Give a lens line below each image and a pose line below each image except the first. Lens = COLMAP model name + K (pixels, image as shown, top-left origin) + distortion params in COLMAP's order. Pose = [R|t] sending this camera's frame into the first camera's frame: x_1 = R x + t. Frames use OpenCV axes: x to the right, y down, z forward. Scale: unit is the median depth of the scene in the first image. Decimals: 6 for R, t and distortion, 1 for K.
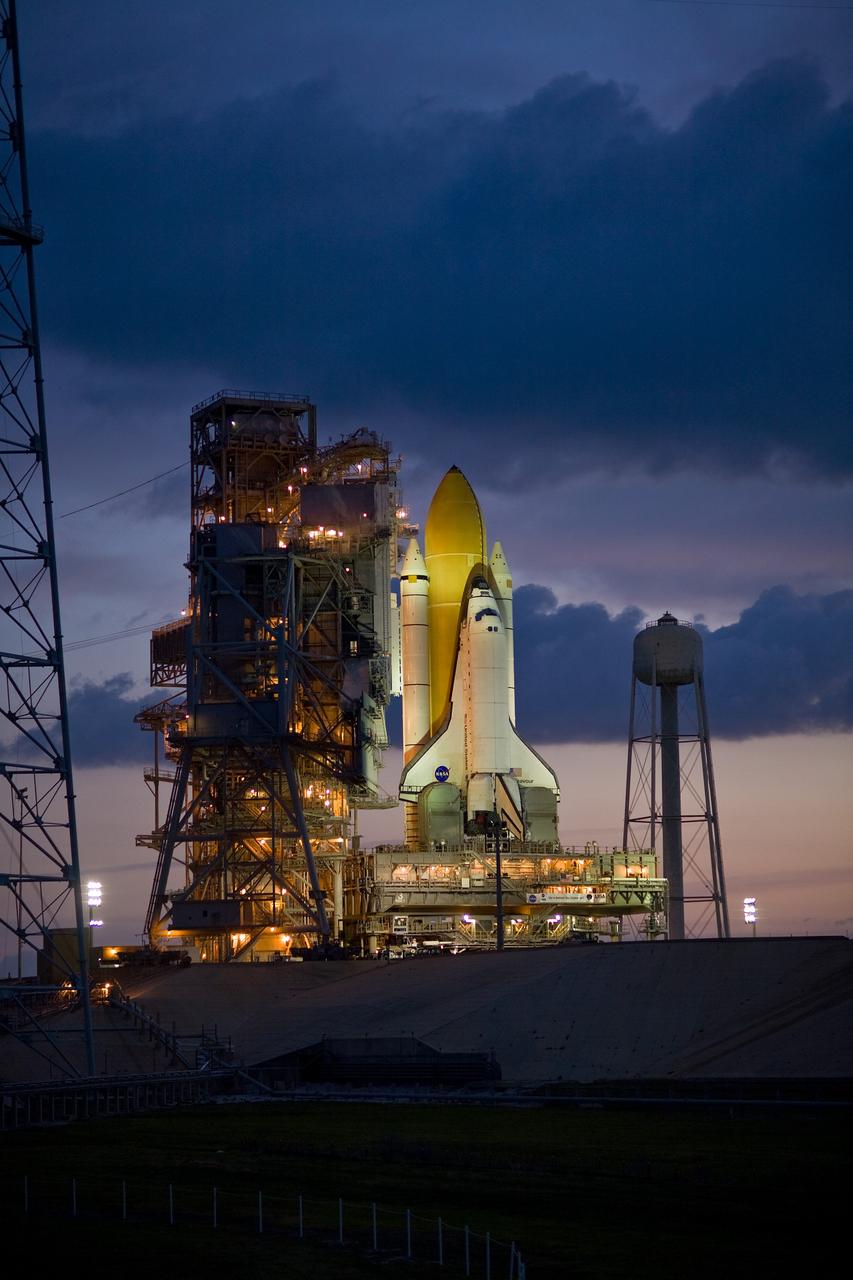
lens RADIAL K [[3079.9, 0, 416.4], [0, 3079.9, 604.9], [0, 0, 1]] dist [-0.044052, 0.000000]
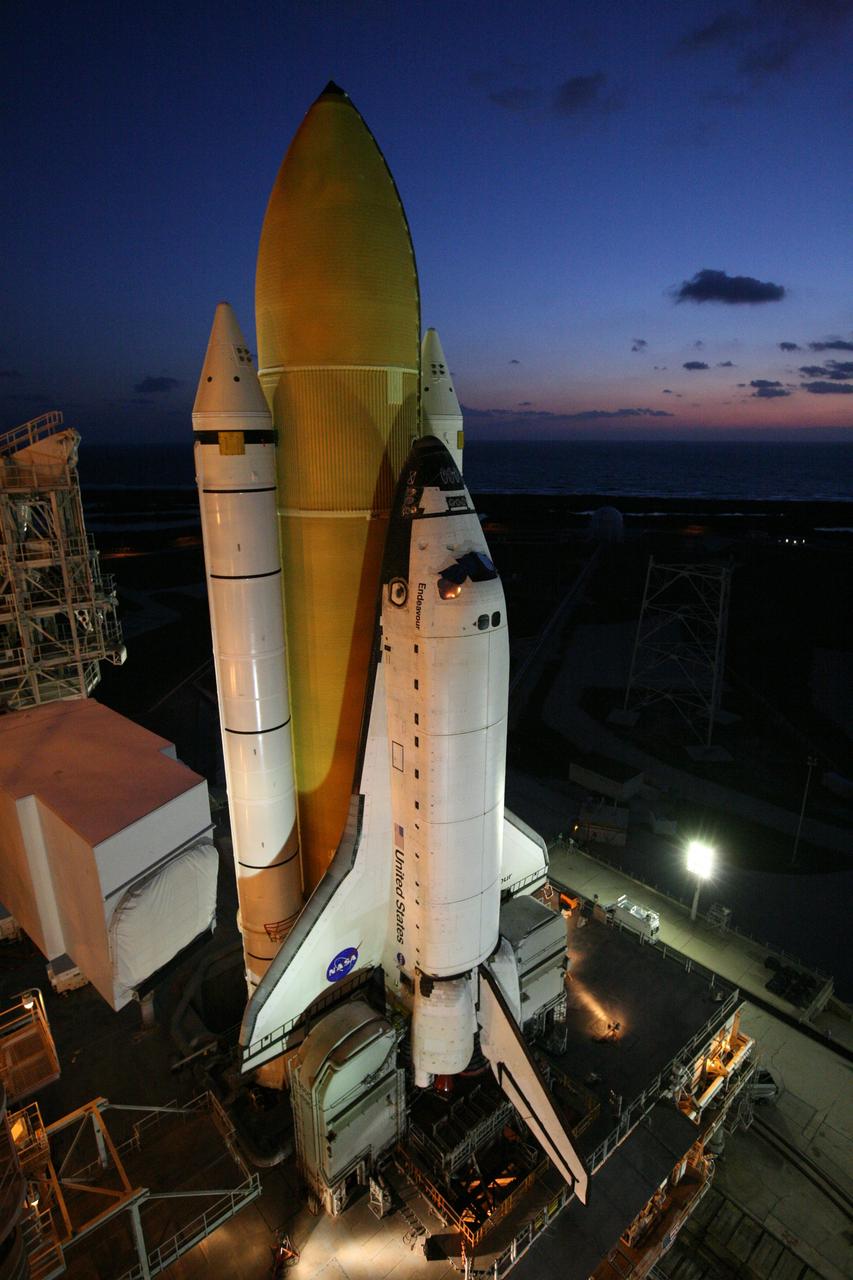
lens RADIAL K [[653.4, 0, 408.1], [0, 653.4, 641.6], [0, 0, 1]] dist [0.014063, -0.019819]
pose [[0.961961, -0.066941, 0.264858, -0.003327], [-0.051960, 0.906982, 0.417951, -0.020766], [-0.268200, -0.415815, 0.869003, 0.981218]]
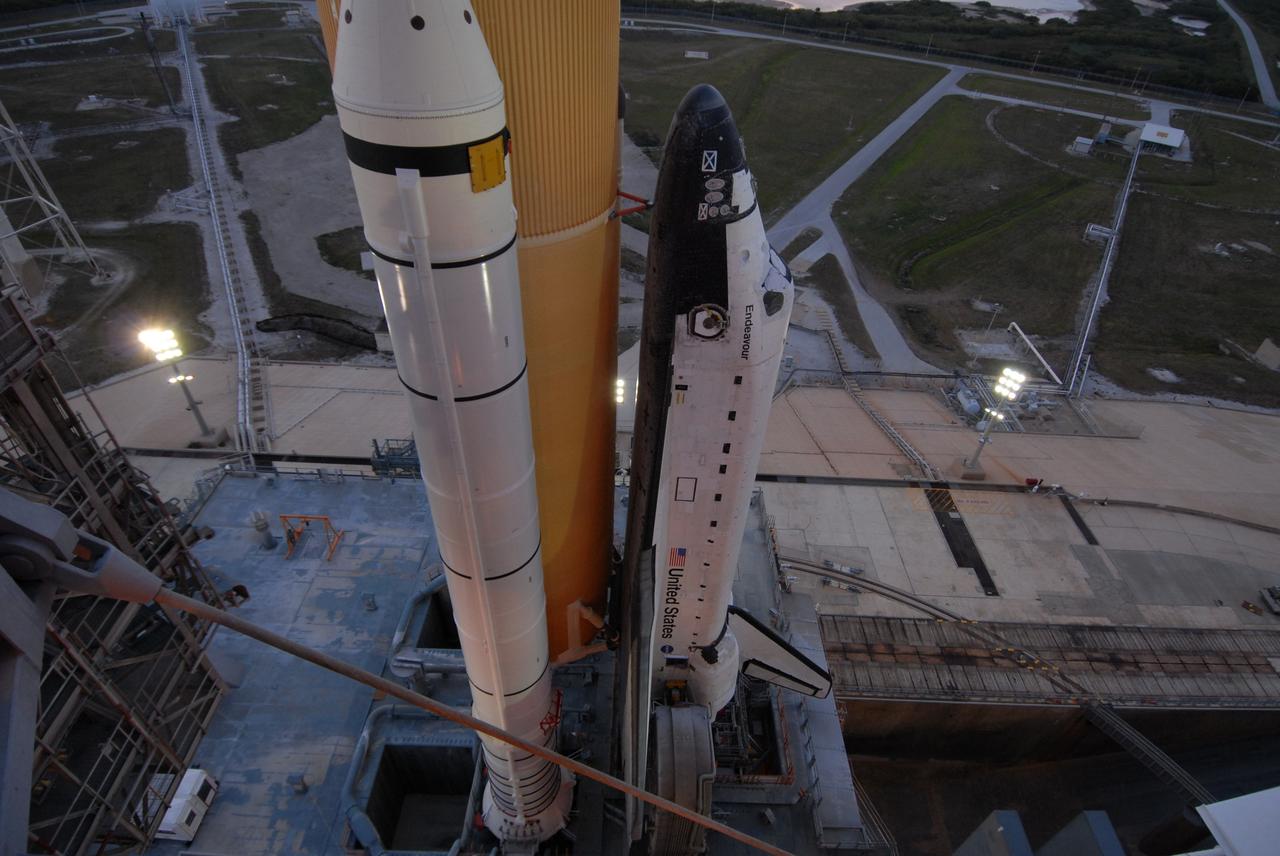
lens RADIAL K [[653.4, 0, 638.1], [0, 653.4, 424.5], [0, 0, 1]] dist [0.014063, -0.019819]
pose [[0.432773, -0.545534, 0.717705, -0.033562], [-0.181766, 0.726967, 0.662178, -0.024802], [-0.882988, -0.417027, 0.215453, 1.040117]]
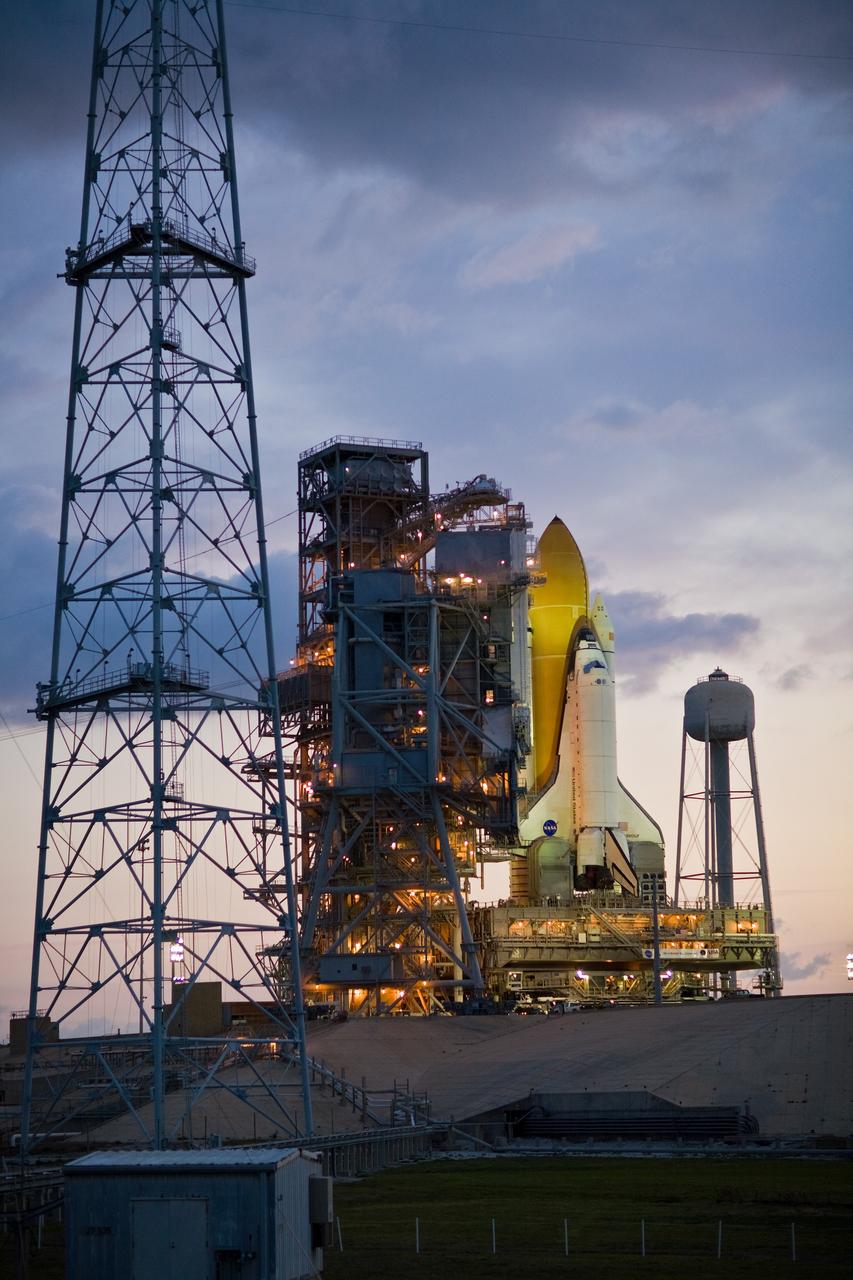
lens RADIAL K [[3079.9, 0, 428.2], [0, 3079.9, 643.3], [0, 0, 1]] dist [-0.044052, 0.000000]
pose [[0.999197, 0.005715, 0.039651, -0.072972], [-0.005377, 0.999948, -0.008638, 0.004830], [-0.039699, 0.008418, 0.999176, 0.017426]]
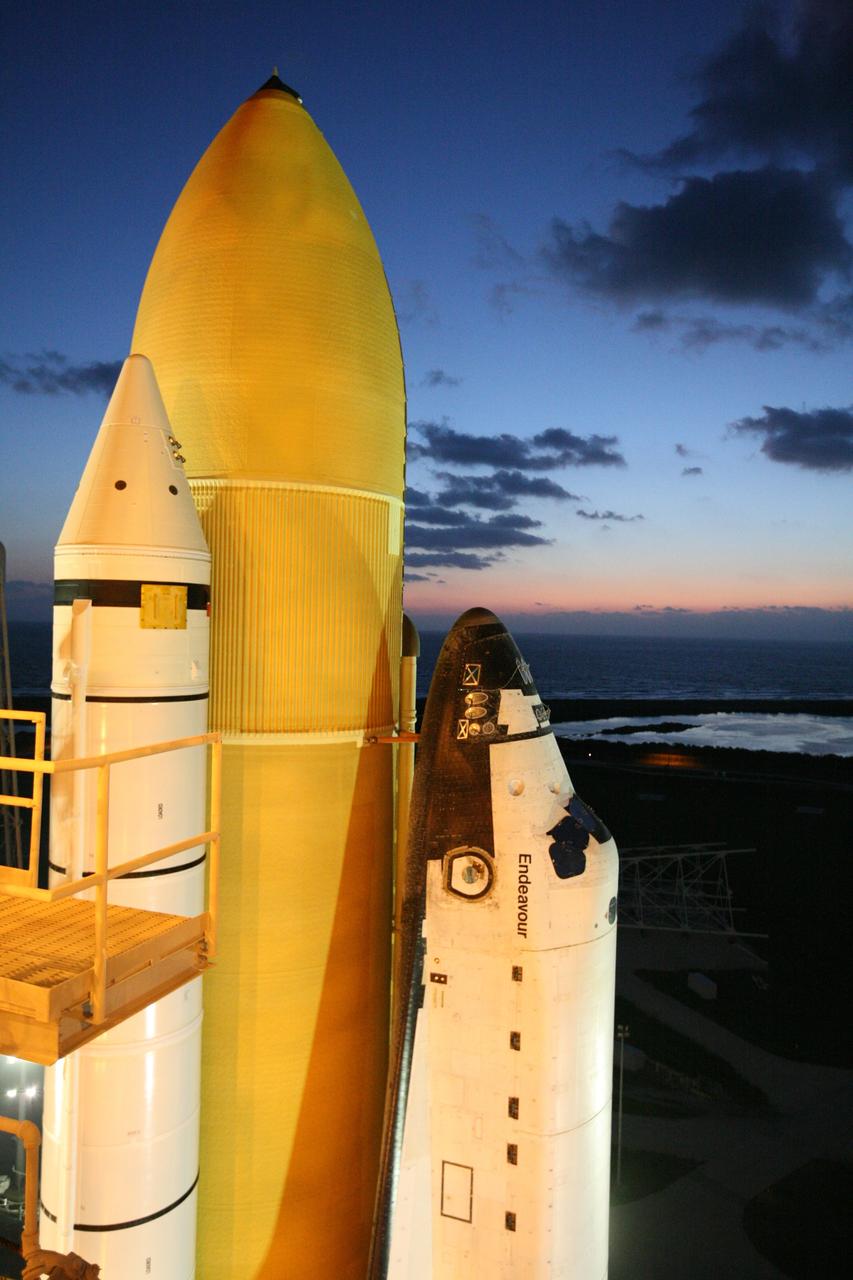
lens RADIAL K [[925.3, 0, 413.2], [0, 925.3, 670.3], [0, 0, 1]] dist [0.047735, 0.015886]
pose [[0.704281, 0.007202, 0.709885, -0.029936], [-0.144263, 0.980537, 0.133177, -0.014535], [-0.695109, -0.196204, 0.691612, 1.013757]]
